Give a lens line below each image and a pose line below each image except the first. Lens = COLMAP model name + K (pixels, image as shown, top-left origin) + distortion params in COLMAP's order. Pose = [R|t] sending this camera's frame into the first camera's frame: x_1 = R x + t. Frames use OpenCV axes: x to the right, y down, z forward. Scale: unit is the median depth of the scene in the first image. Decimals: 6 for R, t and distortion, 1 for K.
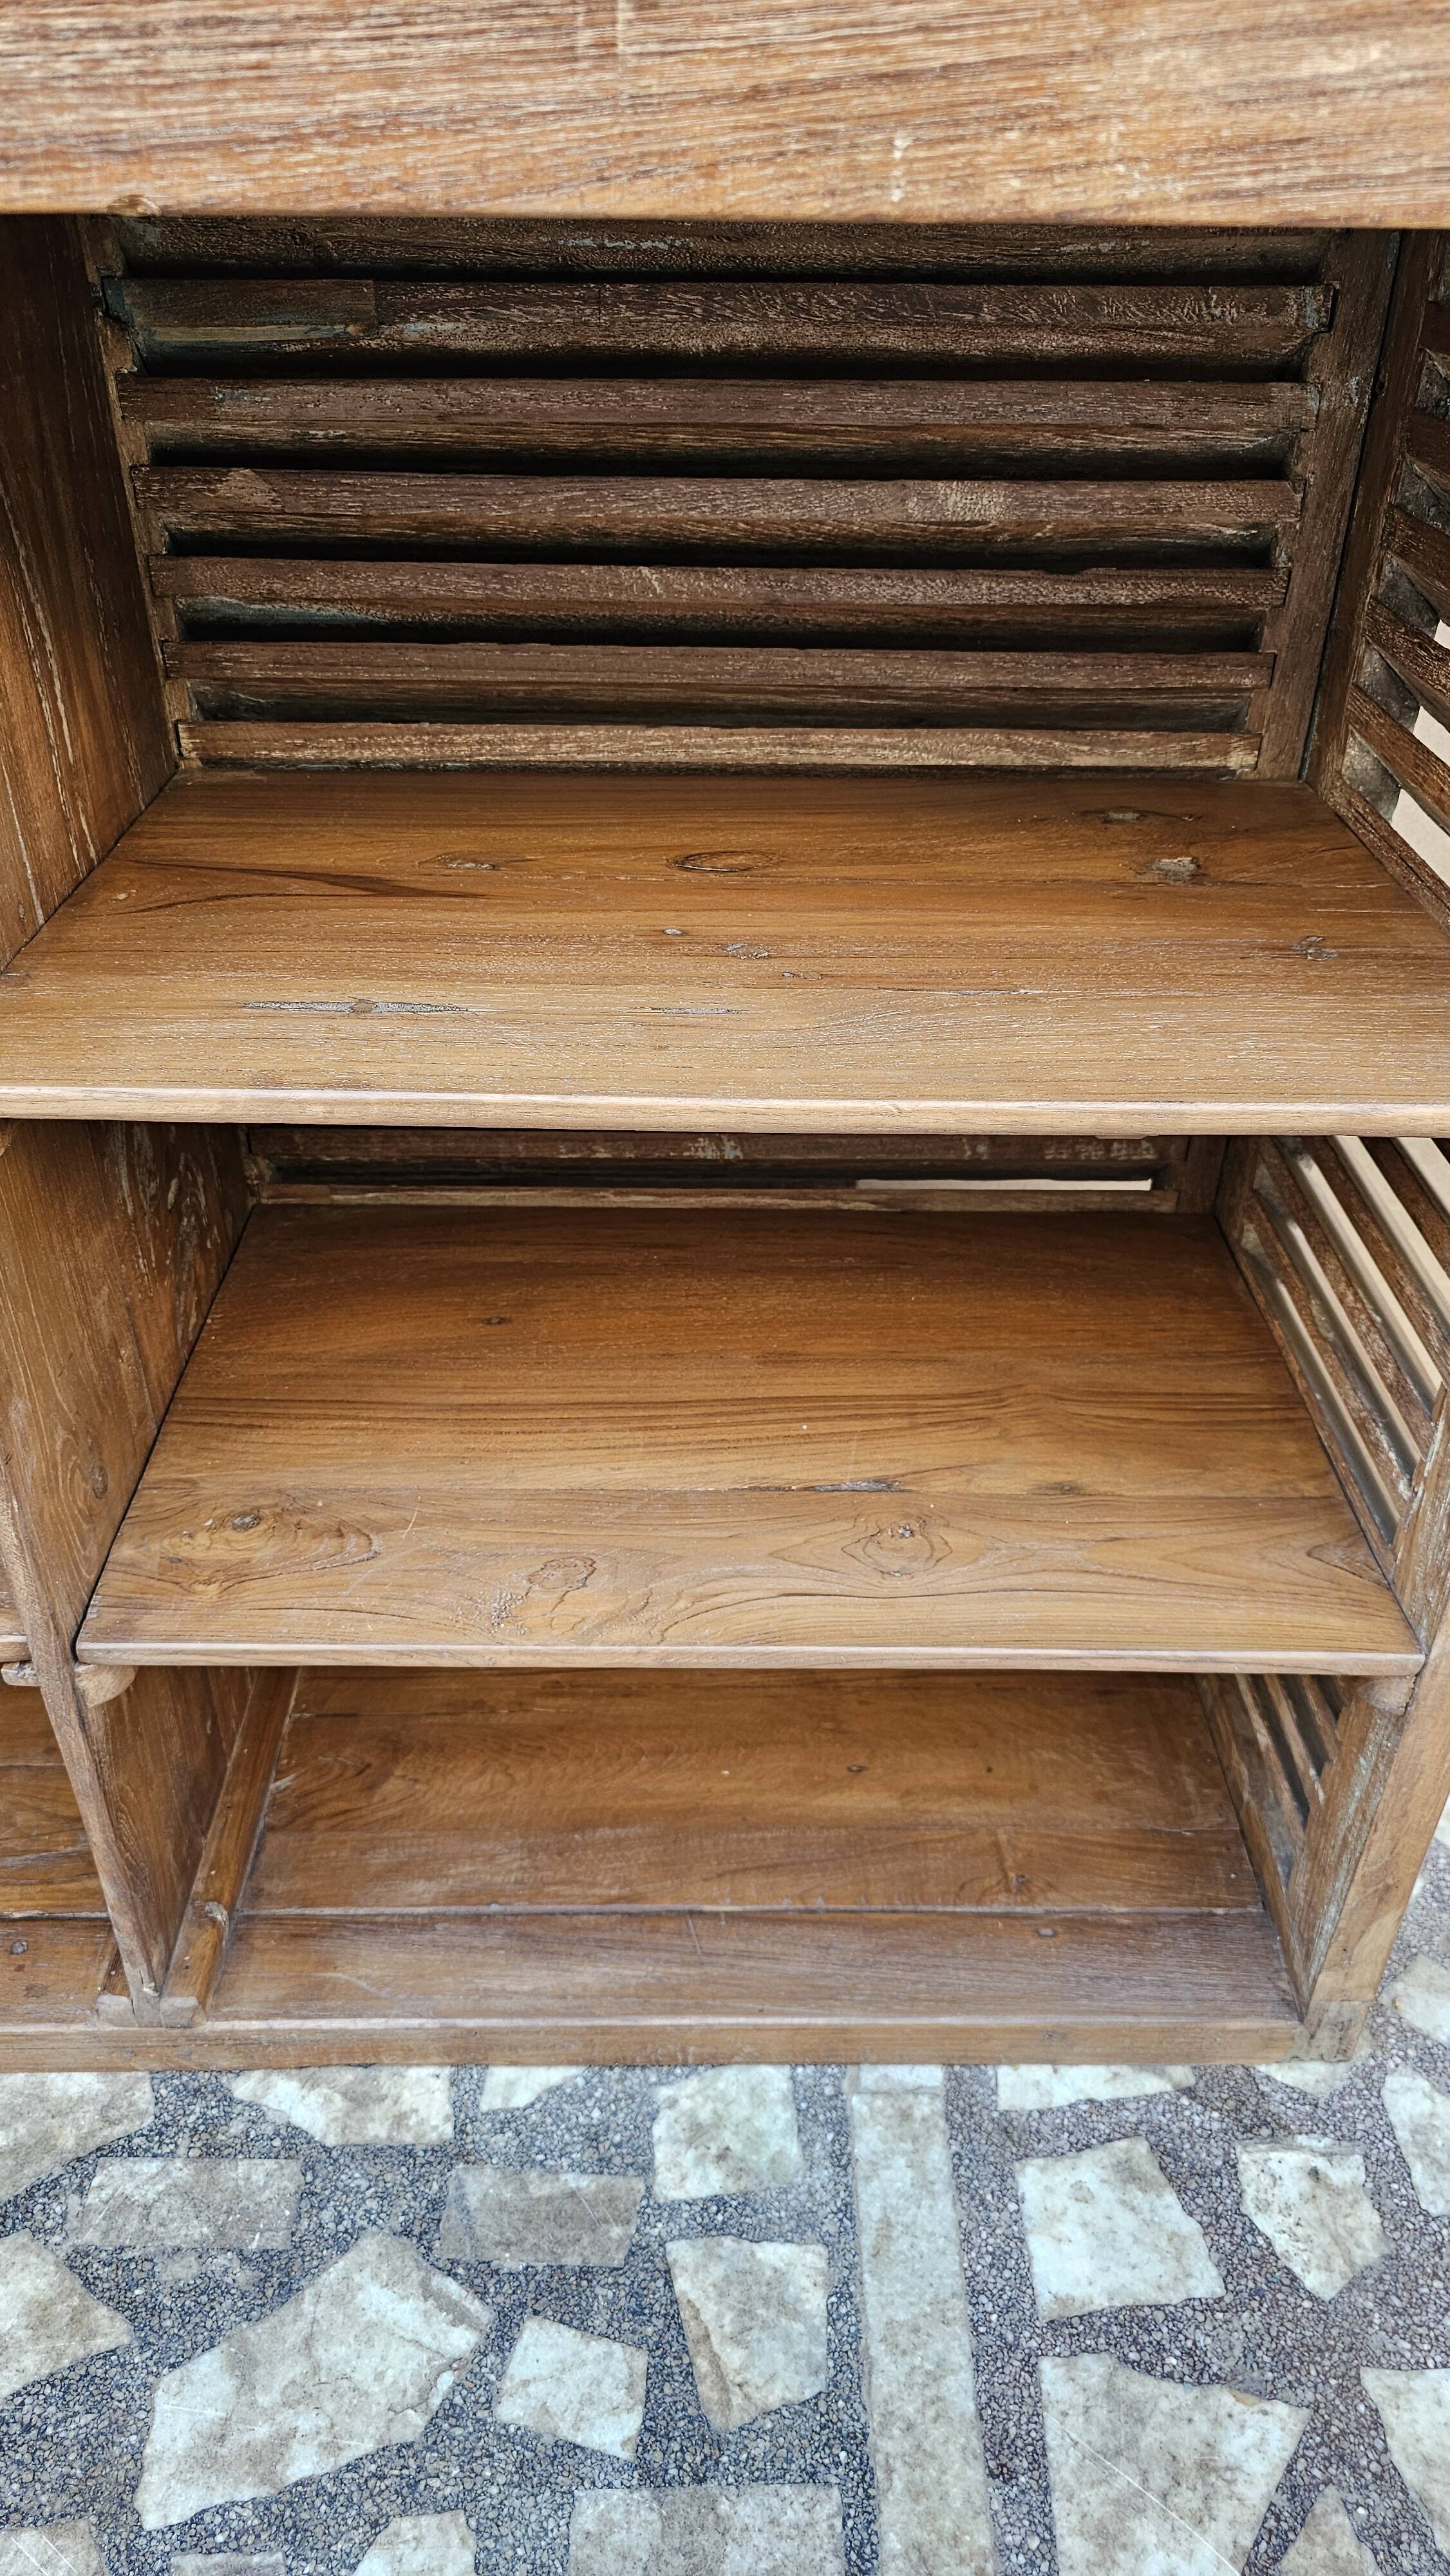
lens RADIAL K [[1740.1, 0, 728.2], [0, 1740.1, 1285.3], [0, 0, 1]] dist [0.049507, -0.045551]
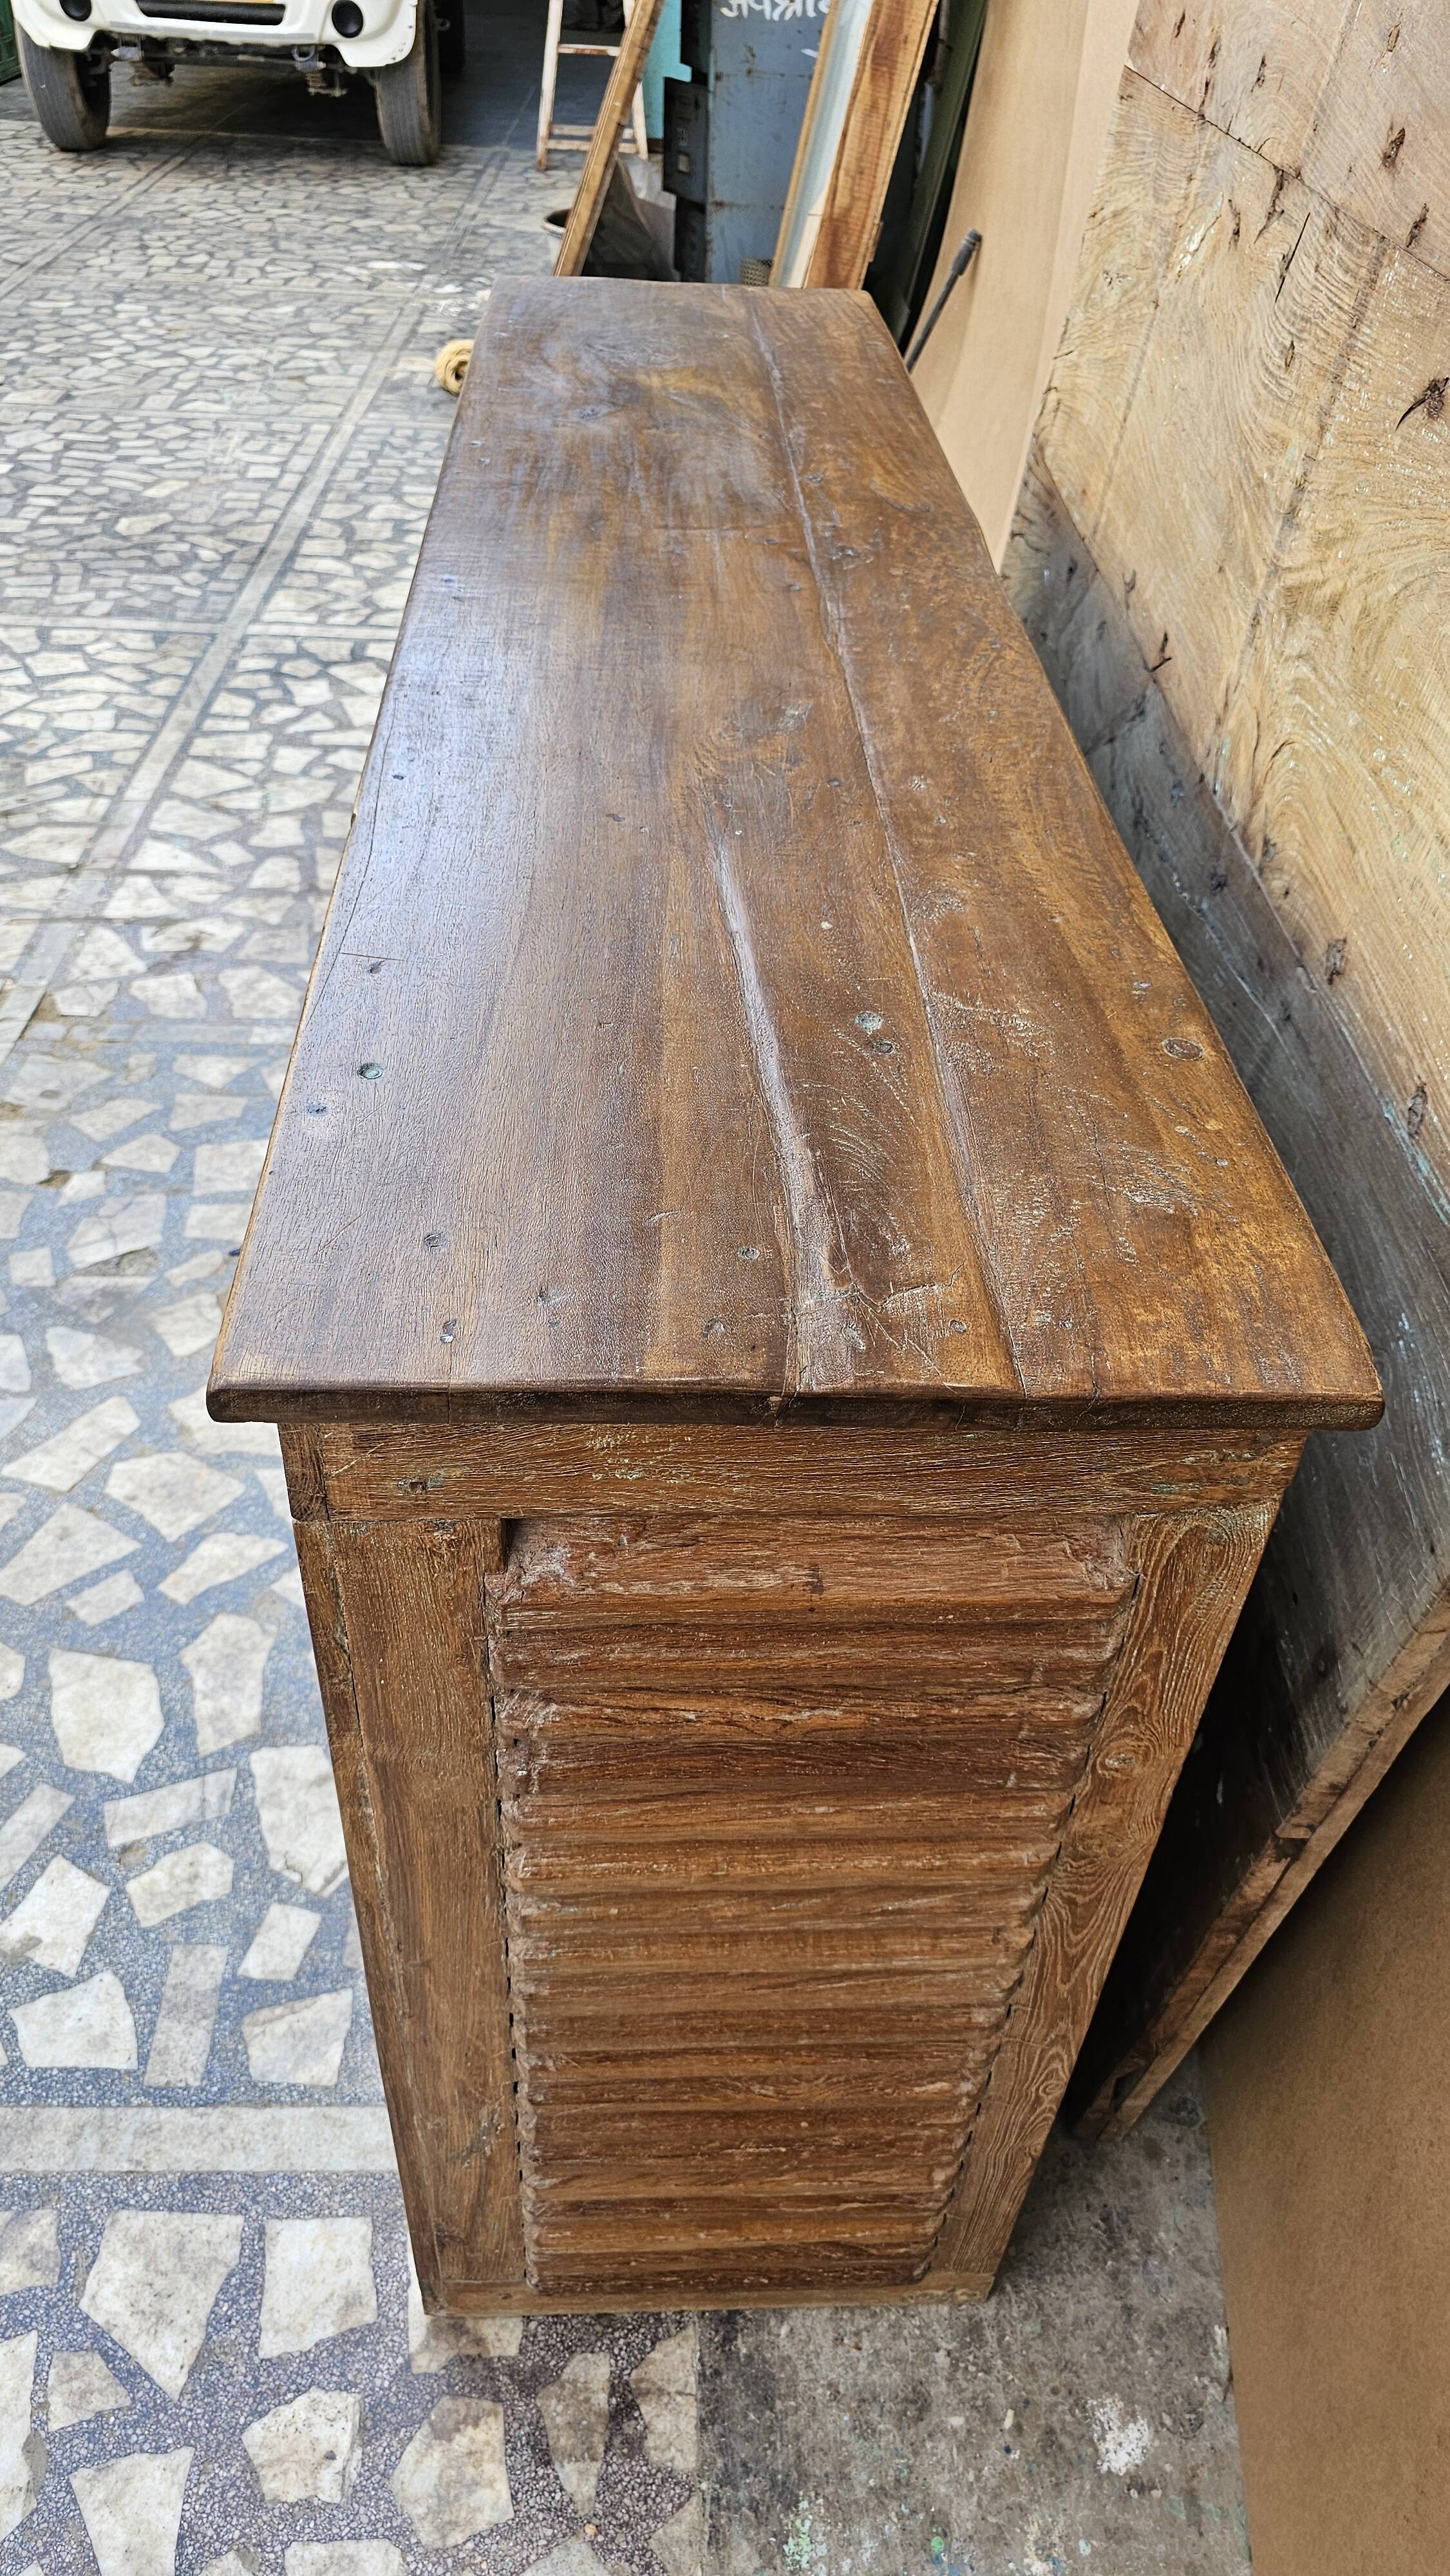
lens RADIAL K [[1740.1, 0, 740.4], [0, 1740.1, 1293.9], [0, 0, 1]] dist [0.049507, -0.045551]
pose [[0.017591, 0.643027, -0.765641, 0.817777], [-0.589747, 0.625040, 0.511394, -0.931399], [0.807397, 0.442539, 0.390218, 0.355060]]
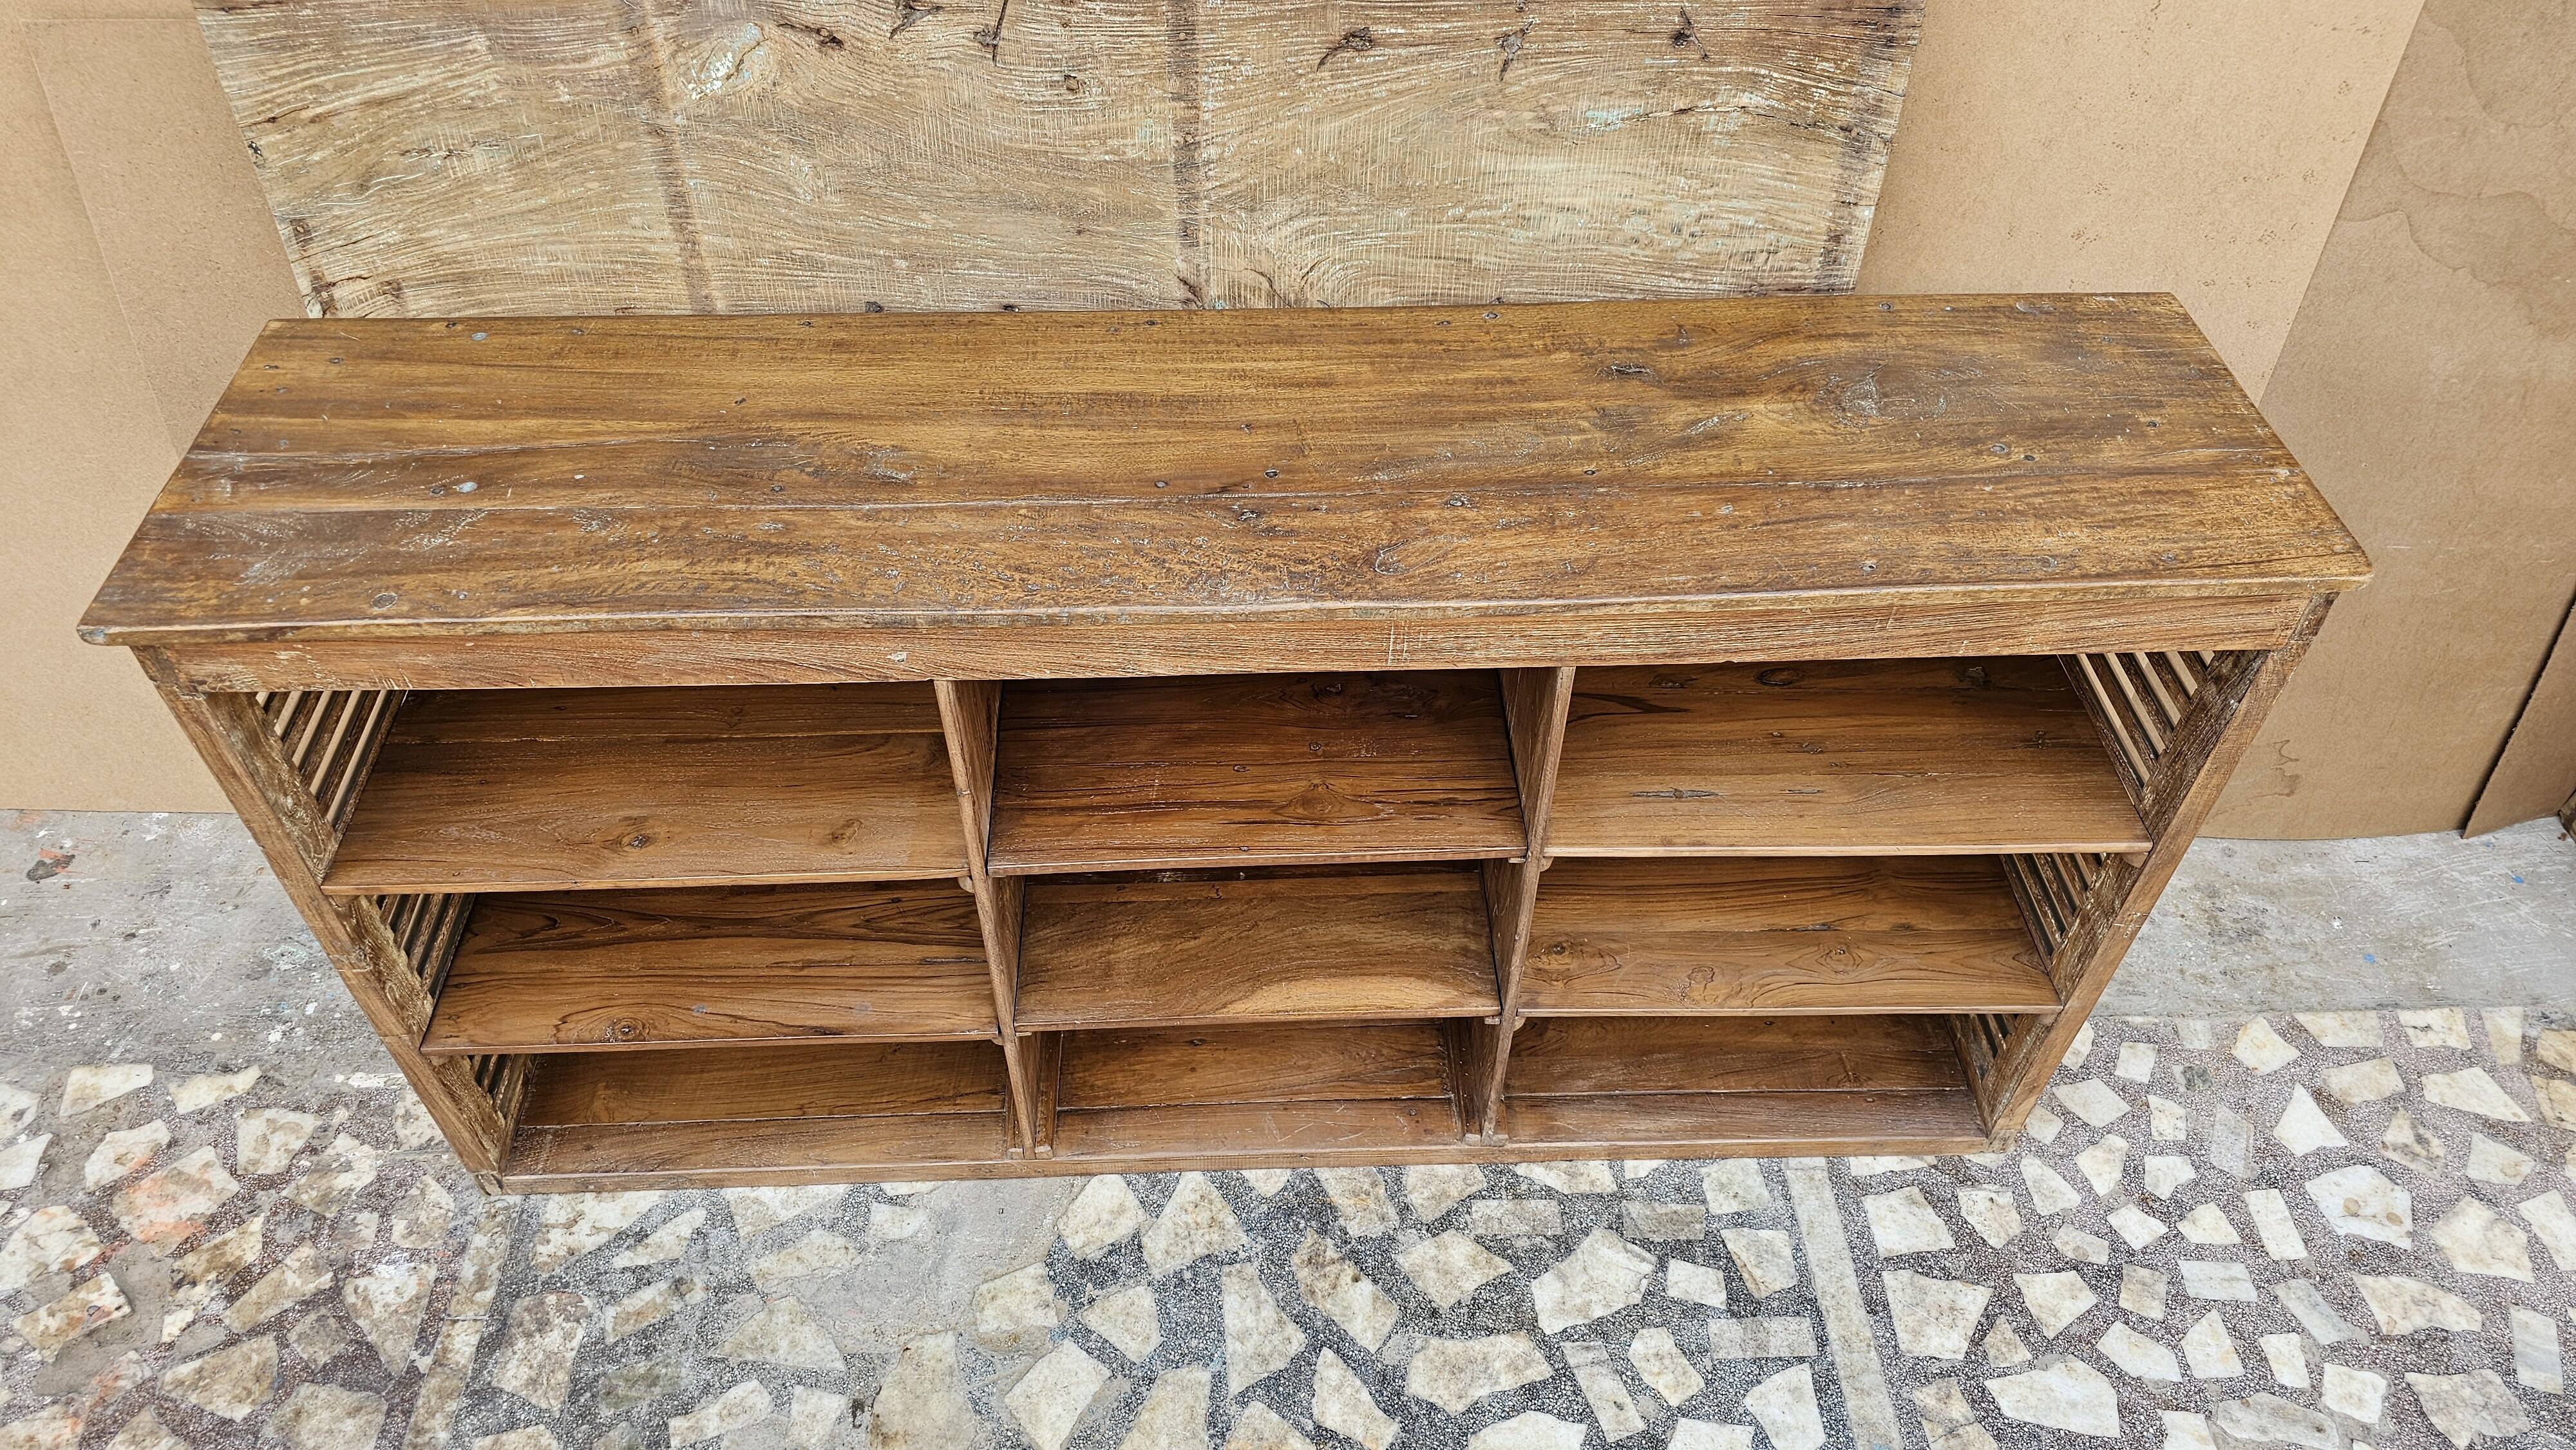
lens RADIAL K [[1740.1, 0, 1269.1], [0, 1740.1, 699.3], [0, 0, 1]] dist [0.049507, -0.045551]
pose [[0.999840, -0.015793, 0.008417, -0.652821], [0.013850, 0.980723, 0.194911, -0.631880], [-0.011333, -0.194764, 0.980785, -1.179327]]
